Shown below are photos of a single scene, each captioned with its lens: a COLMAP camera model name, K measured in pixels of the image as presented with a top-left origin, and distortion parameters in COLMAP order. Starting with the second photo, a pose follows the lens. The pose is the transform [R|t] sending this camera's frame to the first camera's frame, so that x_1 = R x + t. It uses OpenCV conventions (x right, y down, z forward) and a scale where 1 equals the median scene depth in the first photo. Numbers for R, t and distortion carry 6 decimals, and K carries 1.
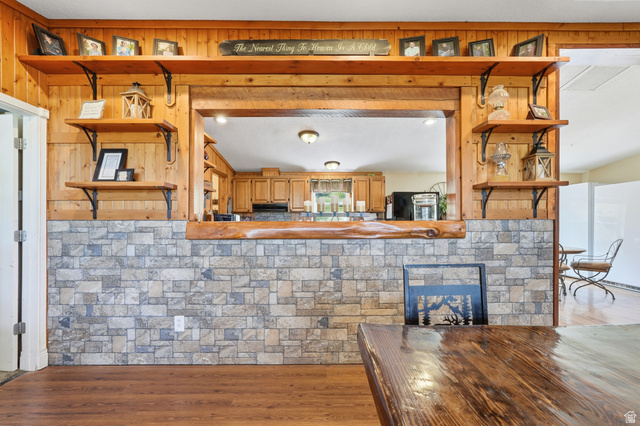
lens RADIAL K [[281.5, 0, 321.1], [0, 281.5, 210.0], [0, 0, 1]] dist [-0.015491, 0.007187]
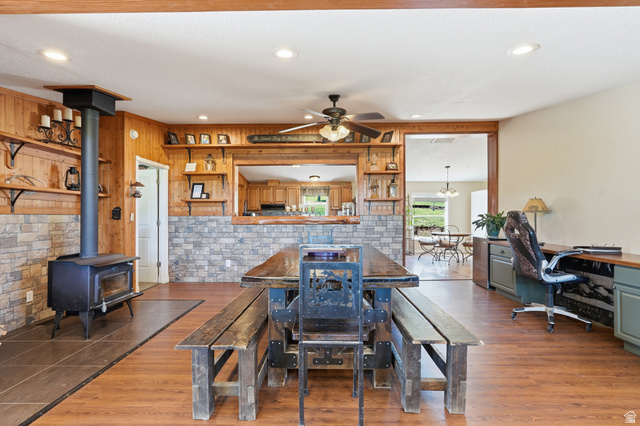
lens RADIAL K [[281.5, 0, 321.1], [0, 281.5, 210.0], [0, 0, 1]] dist [-0.015491, 0.007187]
pose [[0.999697, -0.001060, -0.024603, 0.268453], [0.001486, 0.999849, 0.017310, -0.044804], [0.024581, -0.017341, 0.999547, -1.158737]]
